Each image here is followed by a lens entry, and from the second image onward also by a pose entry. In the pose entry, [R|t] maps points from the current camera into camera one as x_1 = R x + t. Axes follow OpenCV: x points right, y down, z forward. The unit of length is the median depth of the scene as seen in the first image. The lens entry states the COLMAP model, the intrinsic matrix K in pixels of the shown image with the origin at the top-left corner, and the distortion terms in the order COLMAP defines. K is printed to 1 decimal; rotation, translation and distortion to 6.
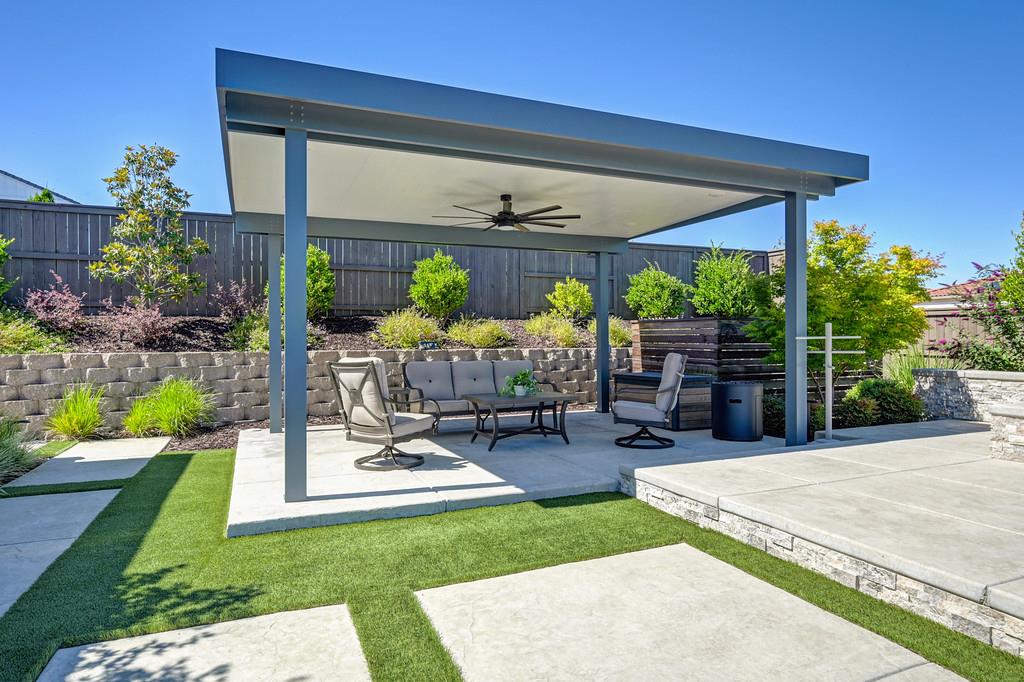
lens RADIAL K [[599.1, 0, 517.6], [0, 599.1, 341.9], [0, 0, 1]] dist [0.000286, 0.001587]
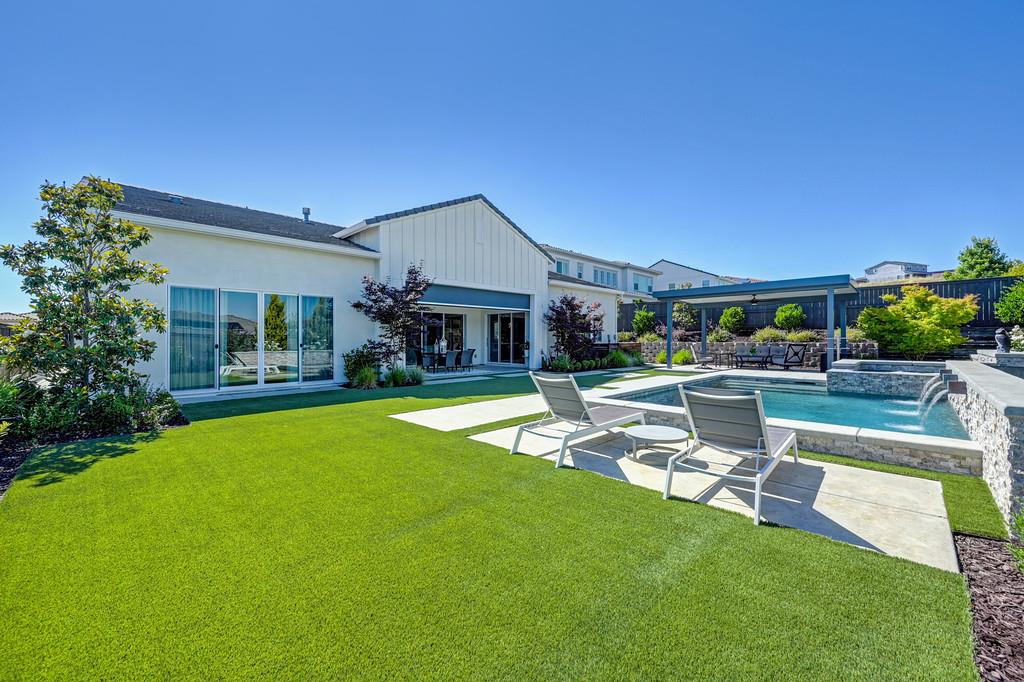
lens RADIAL K [[406.2, 0, 514.7], [0, 406.2, 335.5], [0, 0, 1]] dist [0.000569, 0.000082]
pose [[0.384291, -0.004737, -0.923200, 1.044225], [-0.005389, 0.999958, -0.007374, 0.001389], [0.923196, 0.007809, 0.384249, -0.712193]]
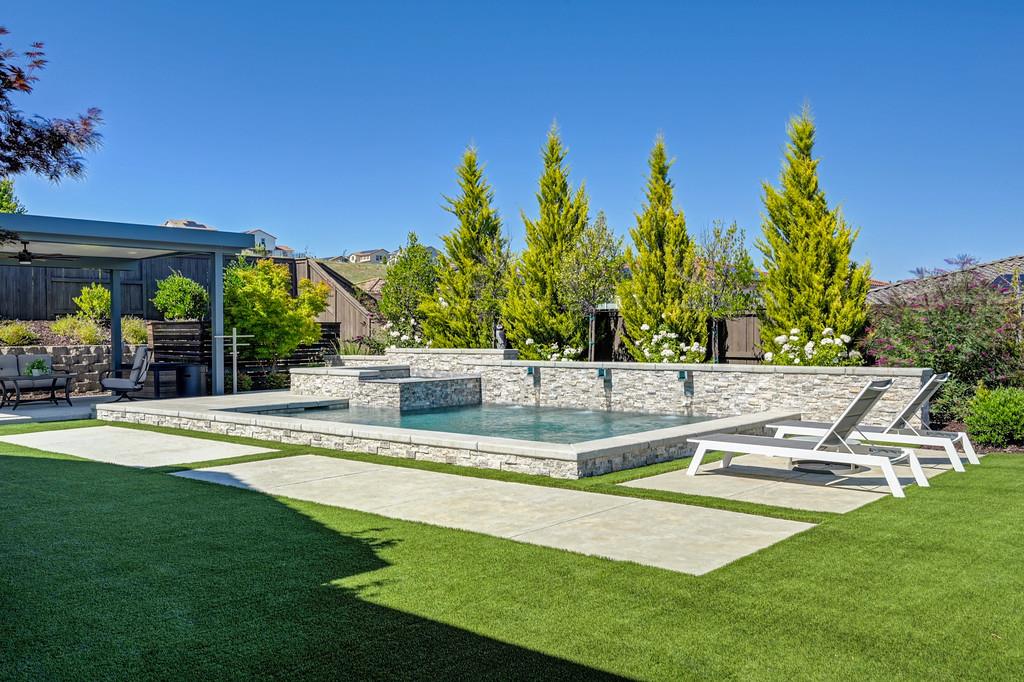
lens RADIAL K [[886.4, 0, 510.4], [0, 886.4, 336.9], [0, 0, 1]] dist [-0.000020, -0.012946]
pose [[0.897791, -0.006802, 0.440370, 0.062669], [0.008021, 0.999967, -0.000907, 0.002099], [-0.440349, 0.004346, 0.897816, -1.018294]]
